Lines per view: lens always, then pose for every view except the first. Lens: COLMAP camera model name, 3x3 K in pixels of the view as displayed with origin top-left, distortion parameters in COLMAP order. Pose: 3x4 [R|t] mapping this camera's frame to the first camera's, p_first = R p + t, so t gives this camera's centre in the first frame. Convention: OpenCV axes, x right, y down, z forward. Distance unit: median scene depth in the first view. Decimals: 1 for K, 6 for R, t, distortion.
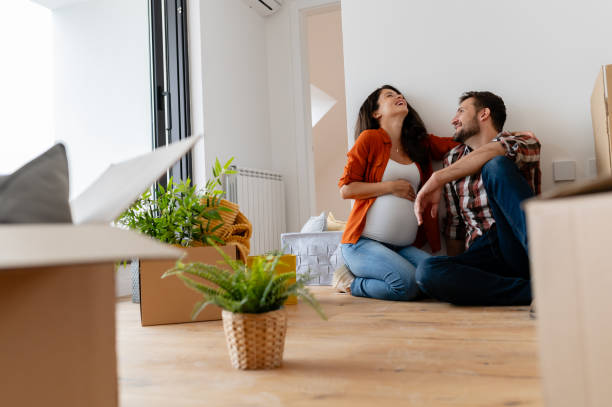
lens RADIAL K [[583.1, 0, 306.0], [0, 583.1, 203.5], [0, 0, 1]] dist [-0.006879, -0.001497]
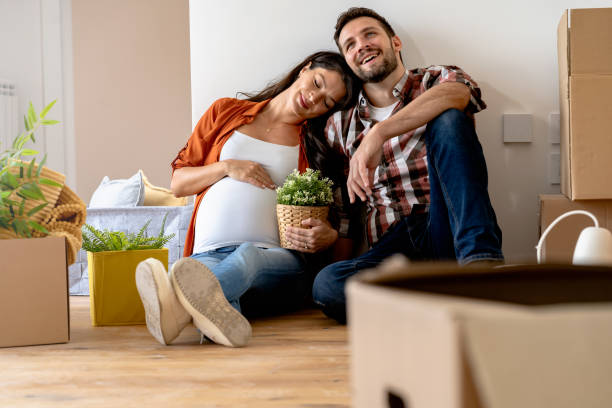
lens RADIAL K [[1480.9, 0, 318.2], [0, 1480.9, 203.6], [0, 0, 1]] dist [0.041687, -0.829444]
pose [[0.962119, 0.017701, 0.272053, -0.286692], [-0.037346, 0.997040, 0.067203, -0.087629], [-0.270058, -0.074817, 0.959933, -0.694907]]
